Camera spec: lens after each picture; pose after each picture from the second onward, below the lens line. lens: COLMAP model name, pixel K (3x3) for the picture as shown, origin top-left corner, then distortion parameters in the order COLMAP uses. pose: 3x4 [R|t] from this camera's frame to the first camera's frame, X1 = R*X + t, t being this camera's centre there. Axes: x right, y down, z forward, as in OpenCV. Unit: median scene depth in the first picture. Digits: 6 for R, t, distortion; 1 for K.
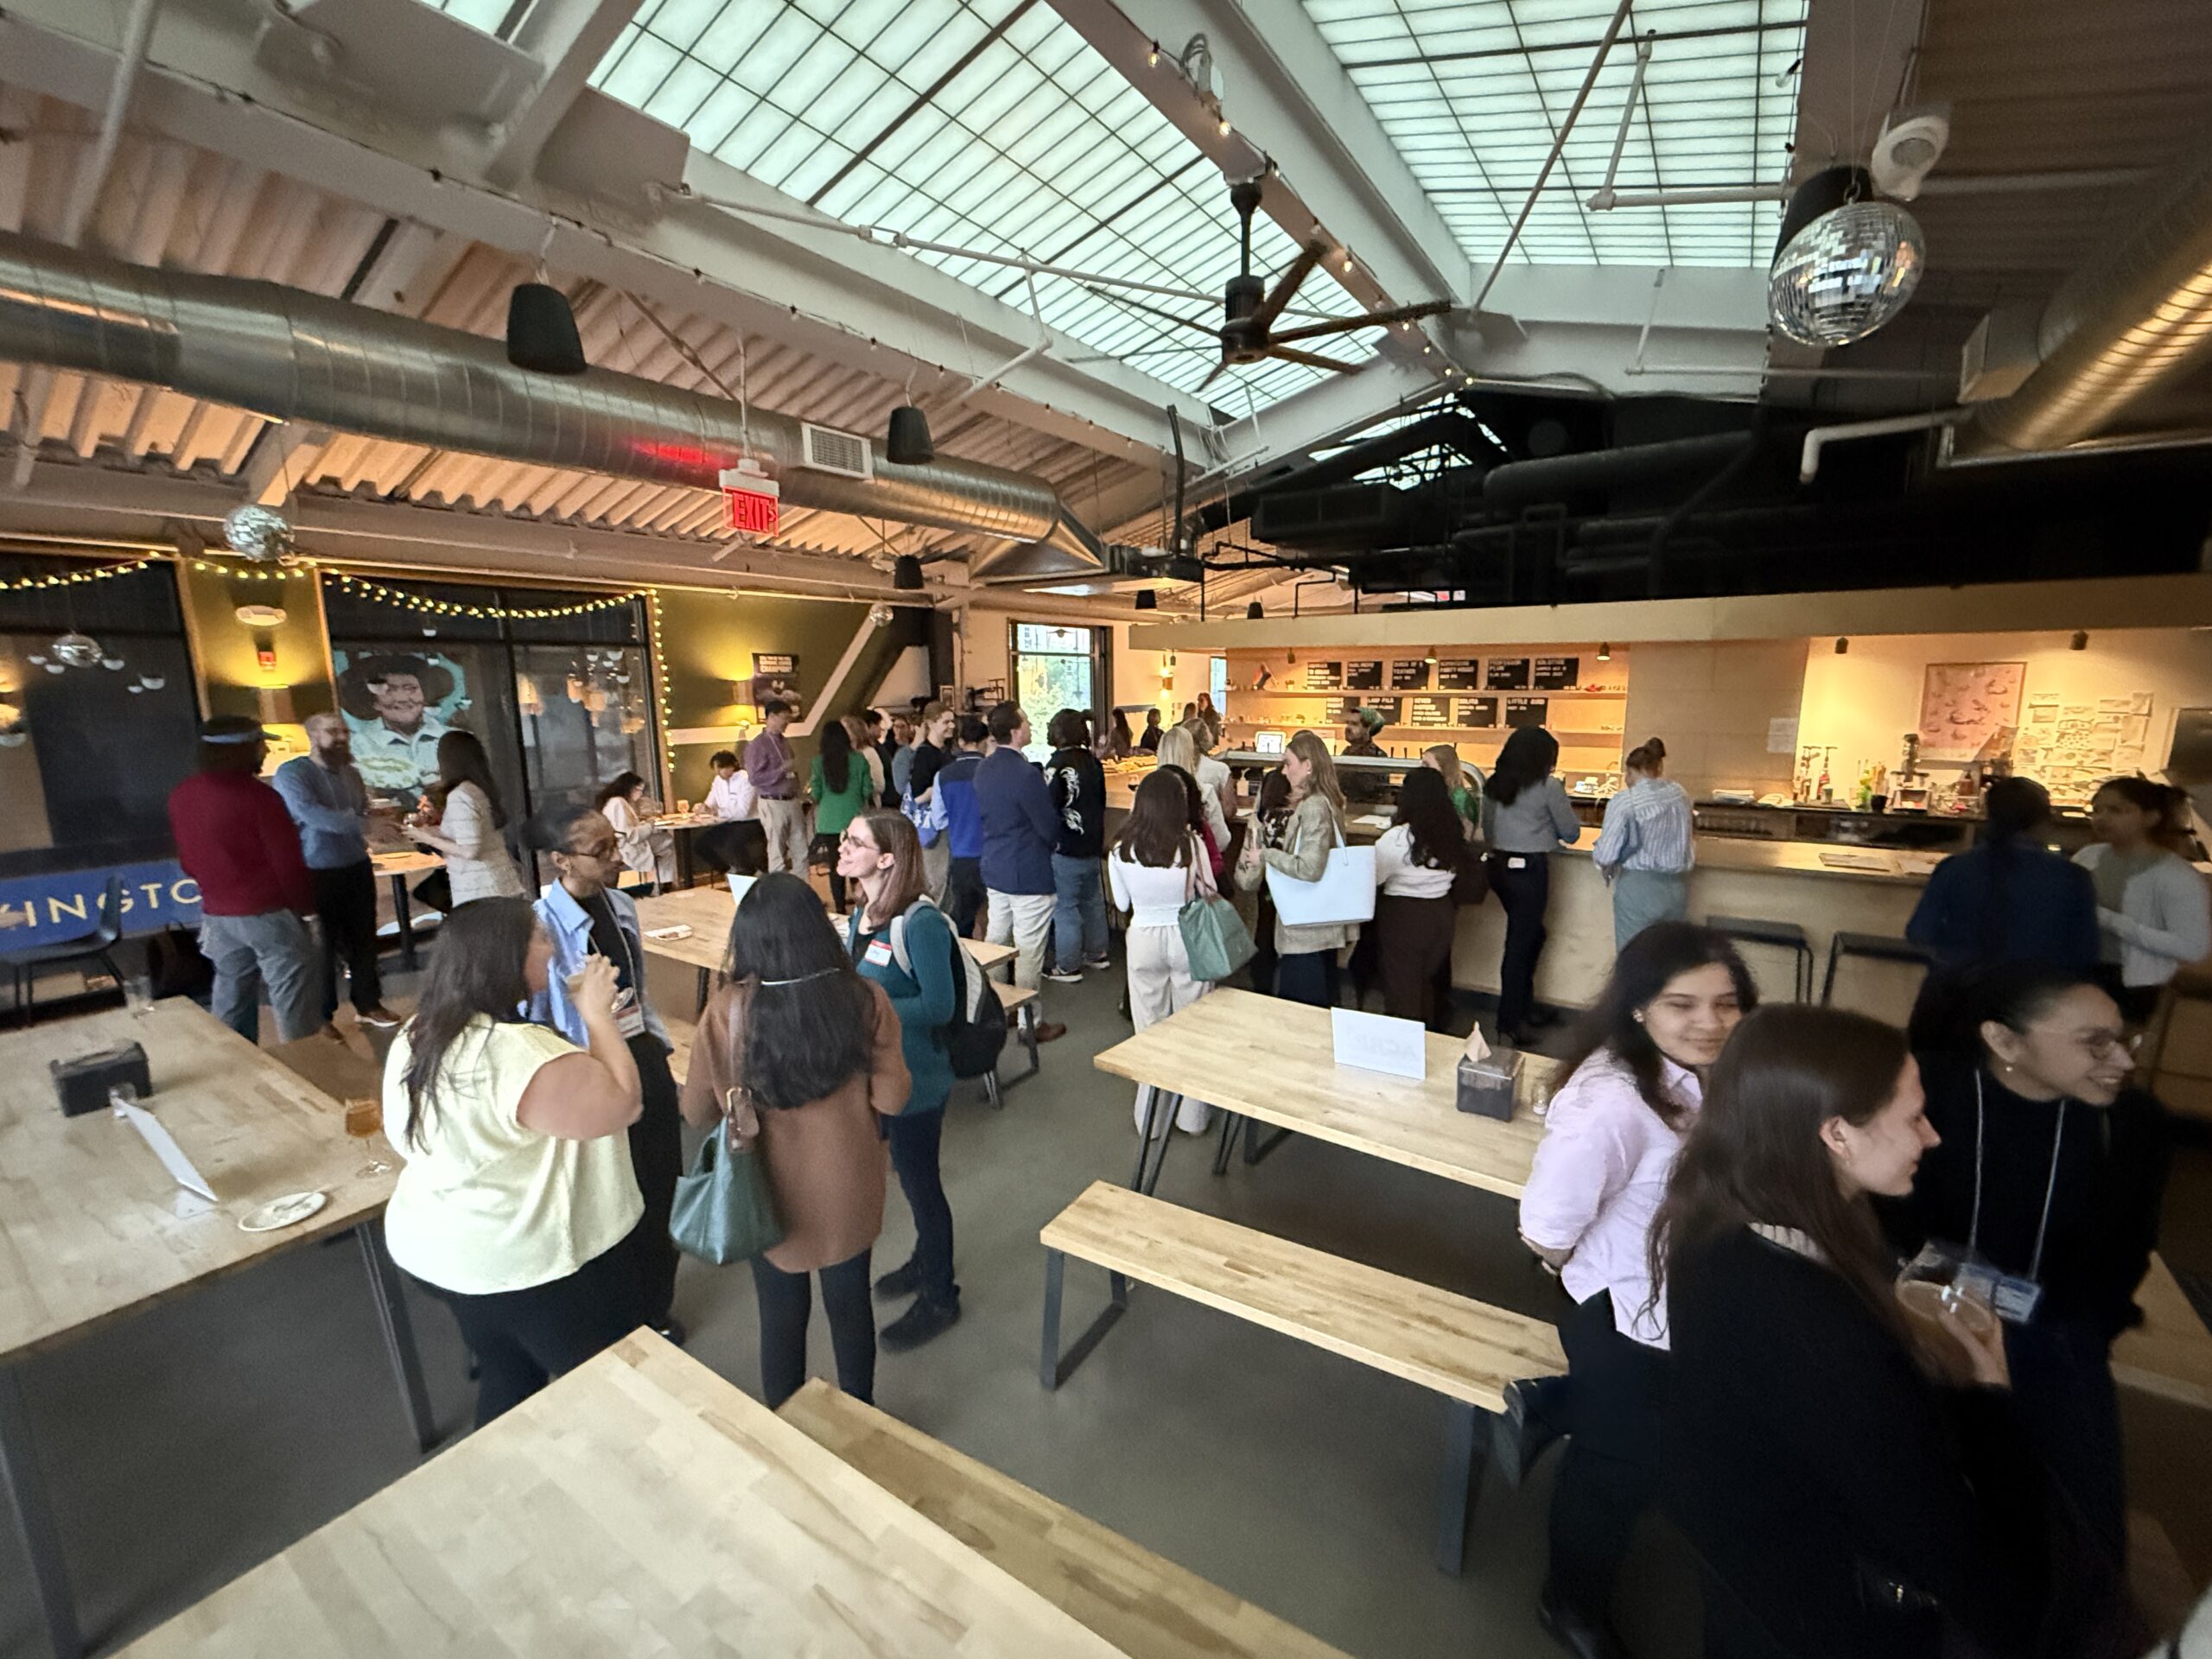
lens RADIAL K [[909.4, 0, 1106.0], [0, 909.4, 829.5], [0, 0, 1]] dist [-0.000924, 0.000002]
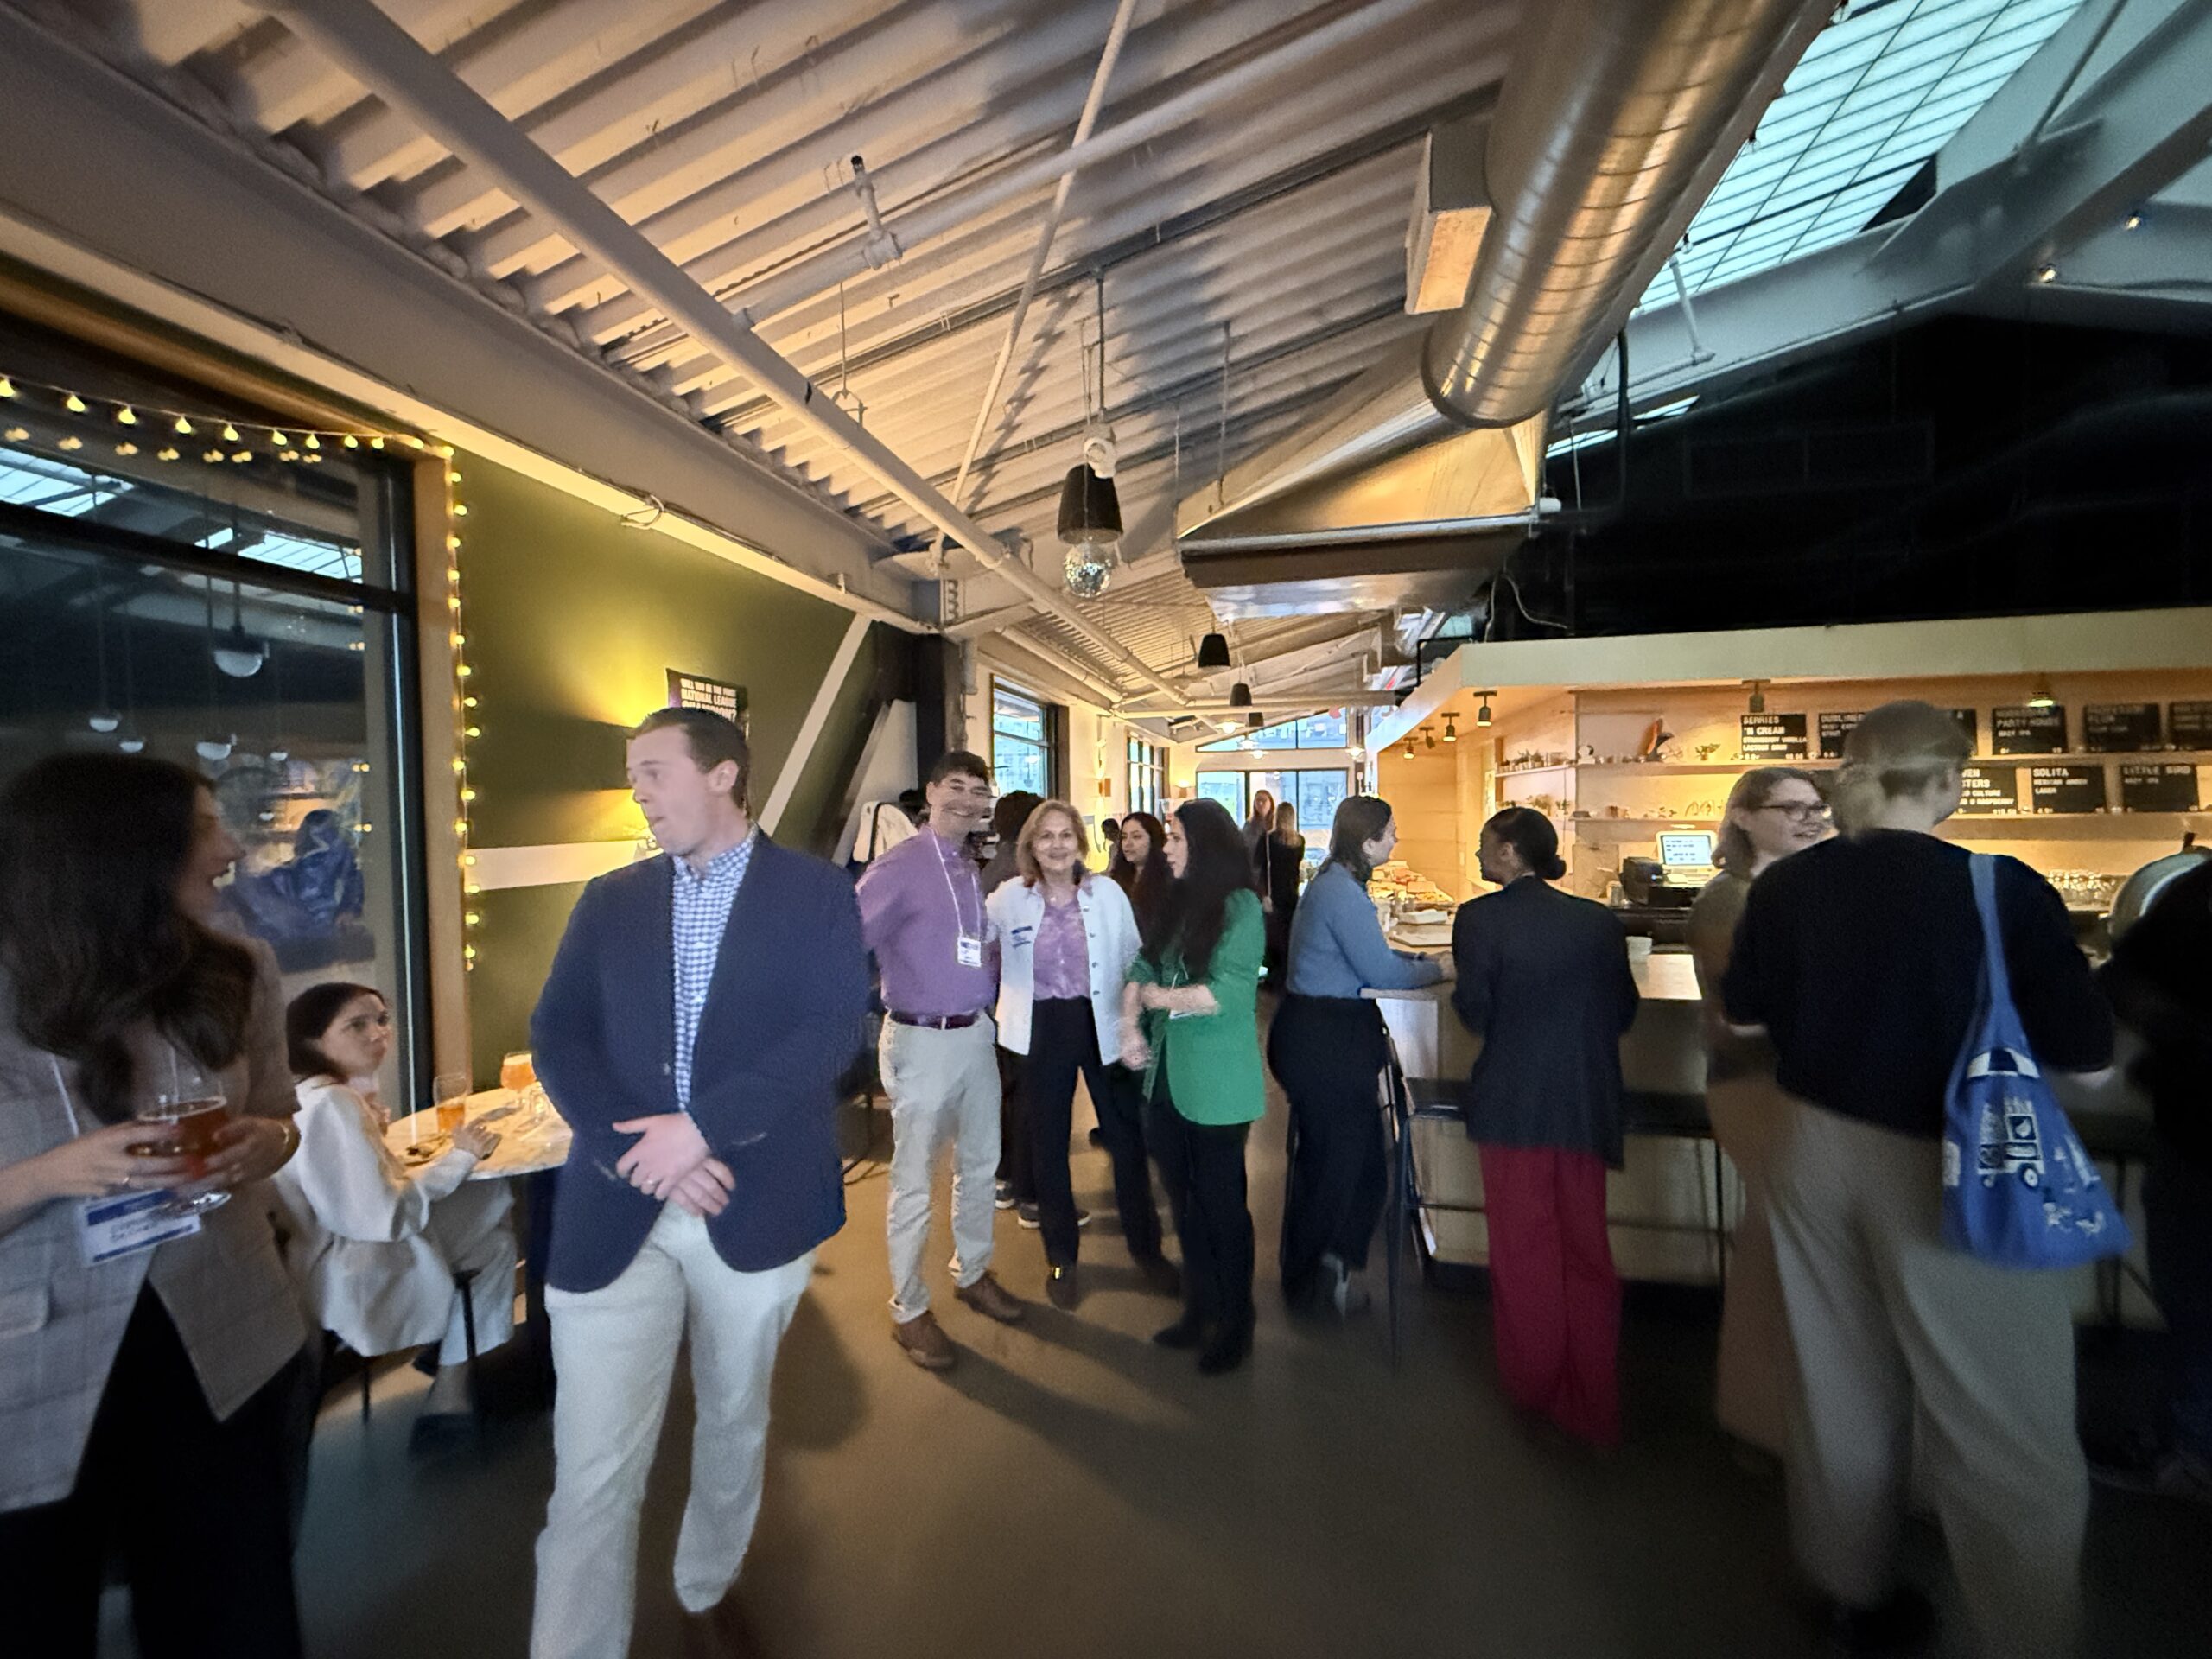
lens RADIAL K [[892.1, 0, 1106.0], [0, 892.1, 829.5], [0, 0, 1]] dist [0.000988, 0.000208]
pose [[0.930327, -0.012522, 0.366516, -0.413863], [0.064568, 0.989397, -0.130091, -0.062191], [-0.361001, 0.144693, 0.921272, 0.653536]]
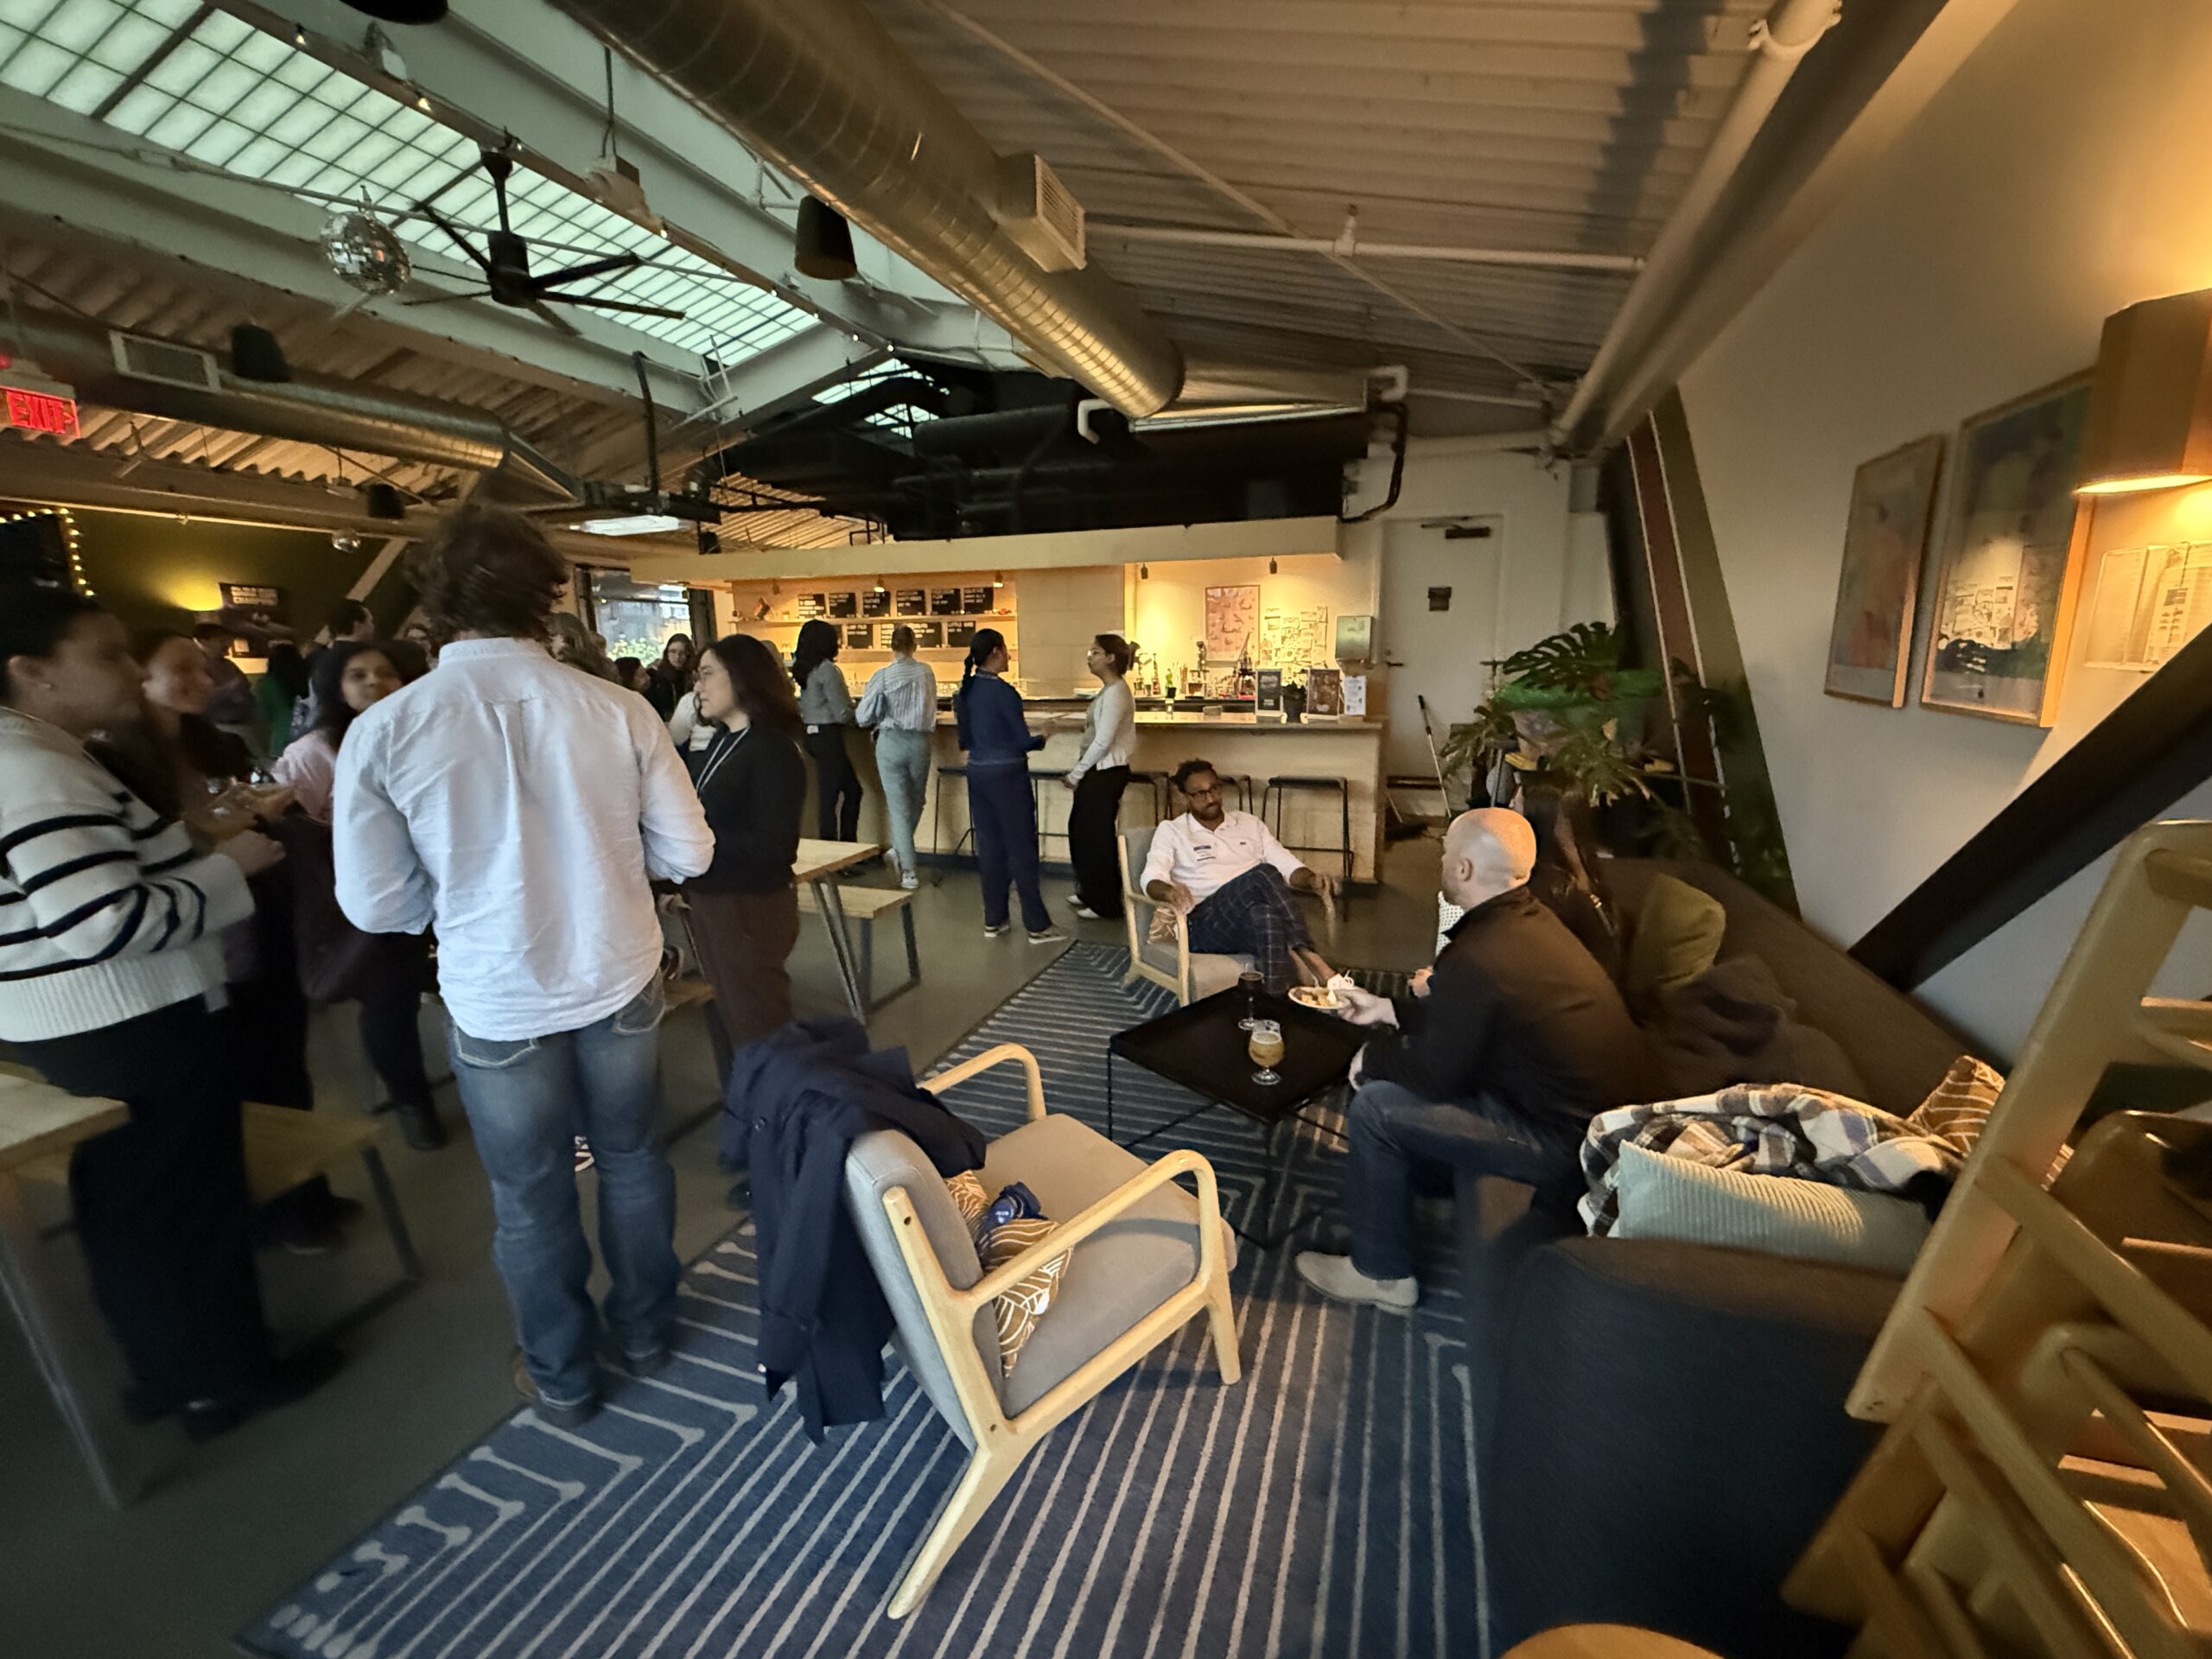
lens RADIAL K [[914.5, 0, 1106.0], [0, 914.5, 829.5], [0, 0, 1]] dist [0.000662, 0.000677]
pose [[0.969716, -0.050390, 0.238983, 0.324419], [0.044745, 0.998578, 0.028990, 0.094667], [-0.240104, -0.017419, 0.970591, -0.200065]]
